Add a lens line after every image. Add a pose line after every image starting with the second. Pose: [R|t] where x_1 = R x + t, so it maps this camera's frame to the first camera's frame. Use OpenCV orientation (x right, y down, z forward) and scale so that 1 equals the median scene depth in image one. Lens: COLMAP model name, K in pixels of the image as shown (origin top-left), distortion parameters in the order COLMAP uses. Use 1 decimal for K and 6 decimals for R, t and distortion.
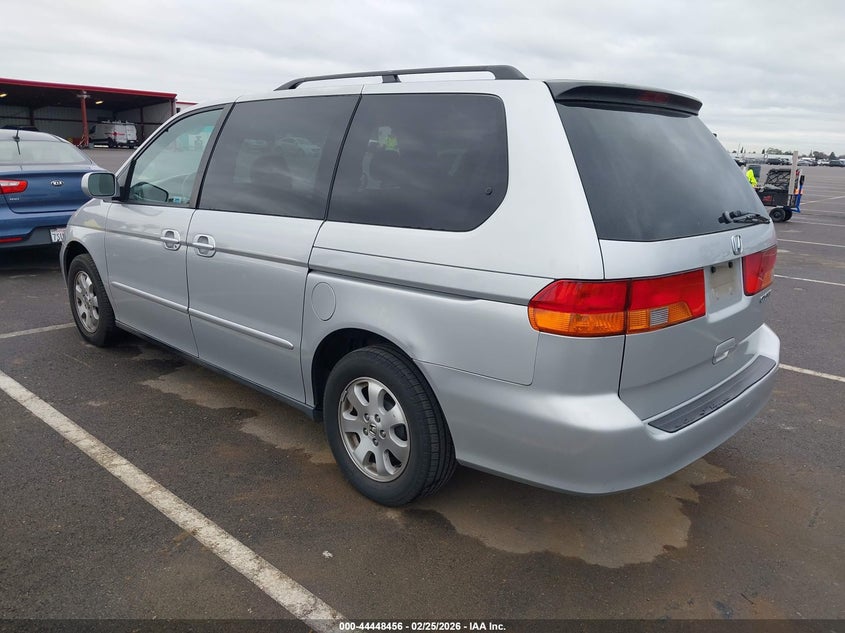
lens RADIAL K [[674.6, 0, 422.5], [0, 674.6, 316.5], [0, 0, 1]] dist [0.027351, -0.001900]
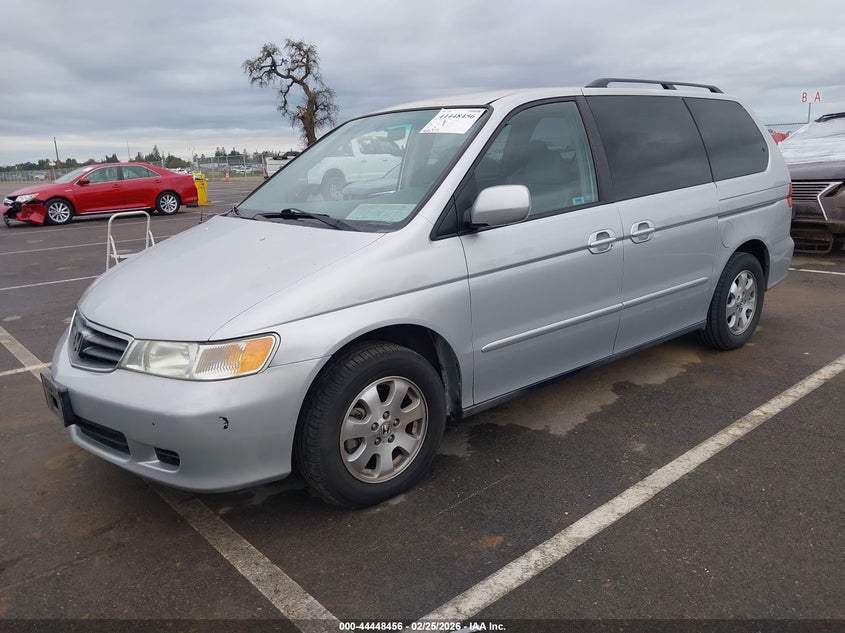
lens RADIAL K [[674.6, 0, 422.5], [0, 674.6, 316.5], [0, 0, 1]] dist [0.027351, -0.001900]
pose [[0.094844, -0.276464, 0.956333, -1.348474], [0.274904, 0.930581, 0.241756, -0.321658], [-0.956782, 0.239971, 0.164261, 1.142438]]
